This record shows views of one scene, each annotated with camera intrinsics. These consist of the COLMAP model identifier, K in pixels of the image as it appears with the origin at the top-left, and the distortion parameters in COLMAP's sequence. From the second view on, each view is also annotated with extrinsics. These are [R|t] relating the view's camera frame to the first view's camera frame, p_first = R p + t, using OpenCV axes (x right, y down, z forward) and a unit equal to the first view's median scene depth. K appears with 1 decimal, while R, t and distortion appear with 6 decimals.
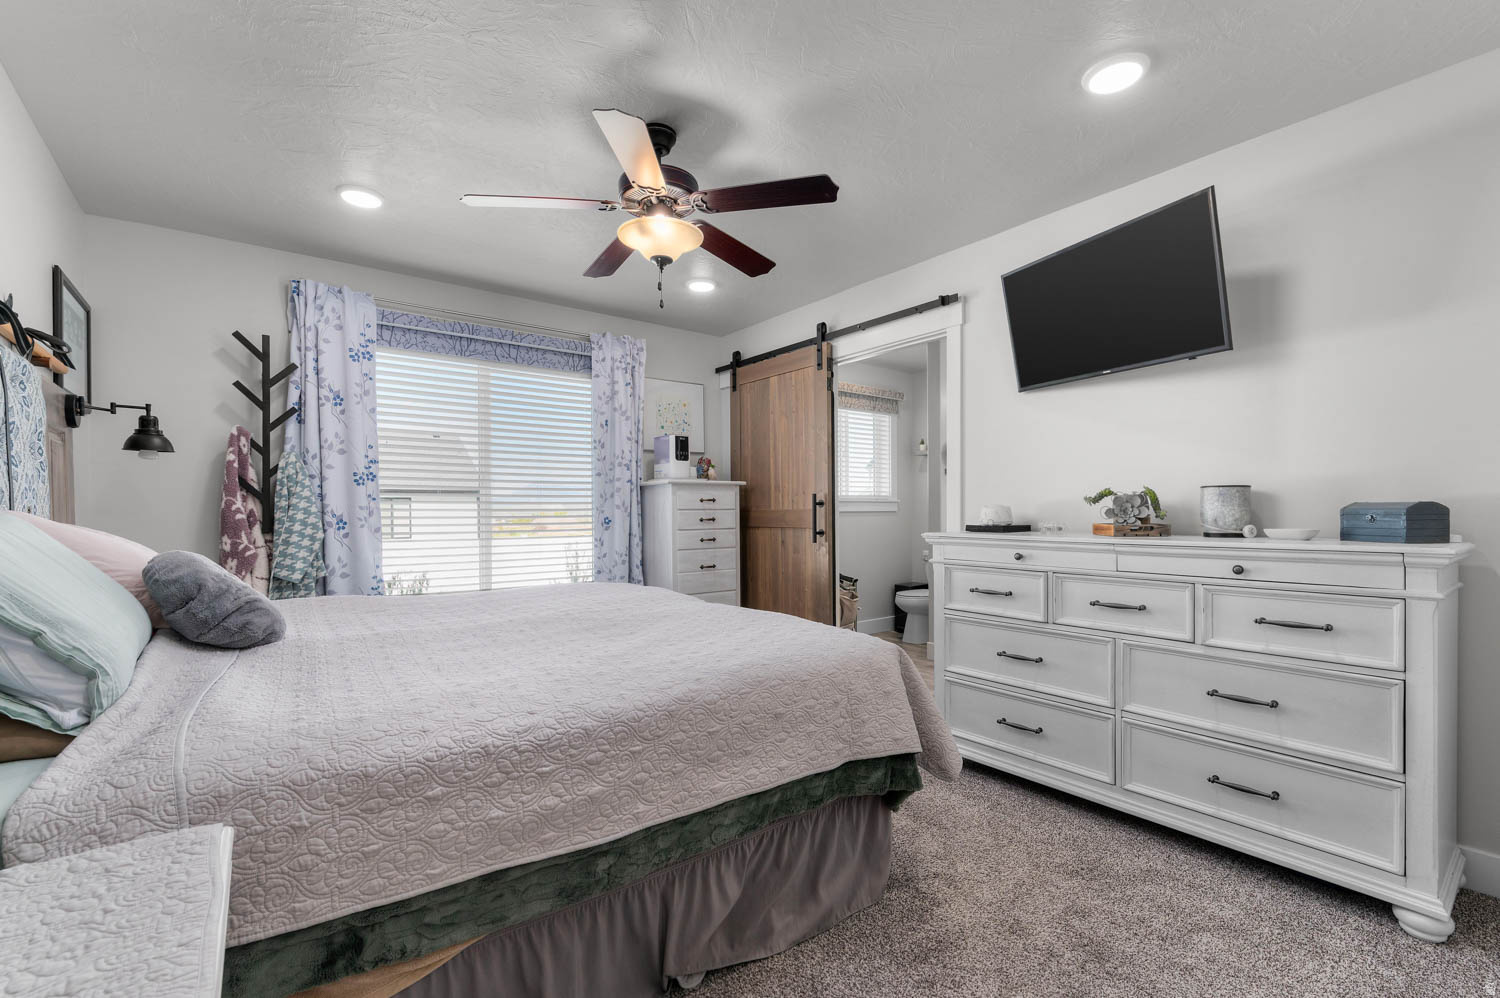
lens RADIAL K [[655.1, 0, 778.6], [0, 655.1, 508.7], [0, 0, 1]] dist [0.002781, -0.000317]
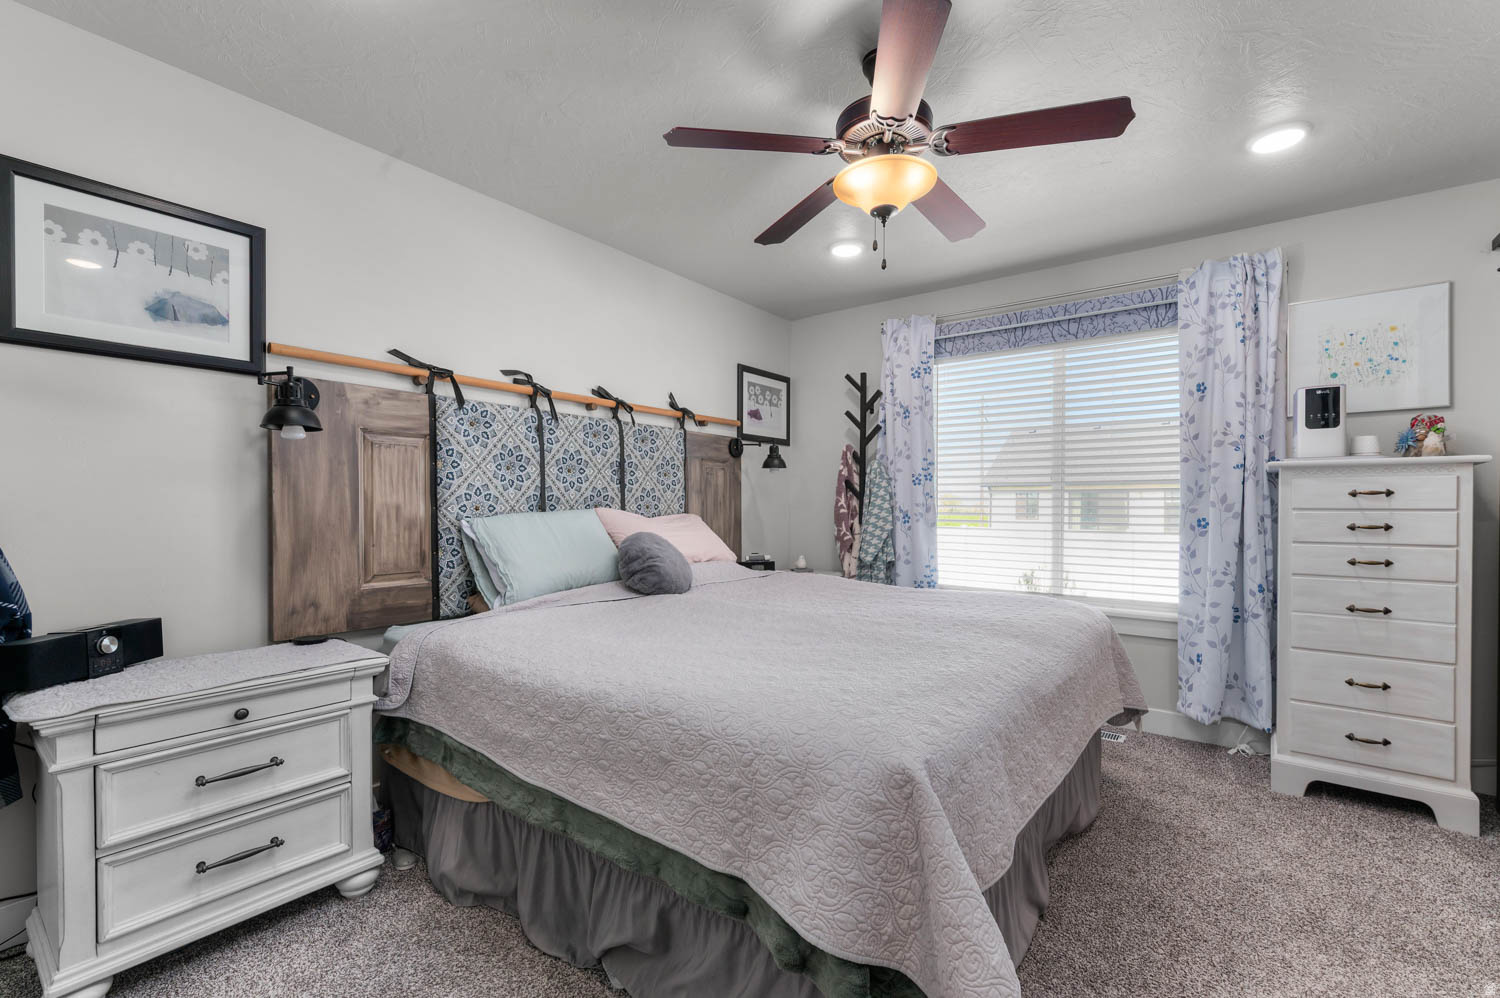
lens RADIAL K [[655.1, 0, 753.4], [0, 655.1, 506.6], [0, 0, 1]] dist [0.002781, -0.000317]
pose [[0.236250, 0.009888, -0.971642, 0.411170], [0.000678, 0.999946, 0.010340, -0.009840], [0.971692, -0.003101, 0.236231, 0.445711]]
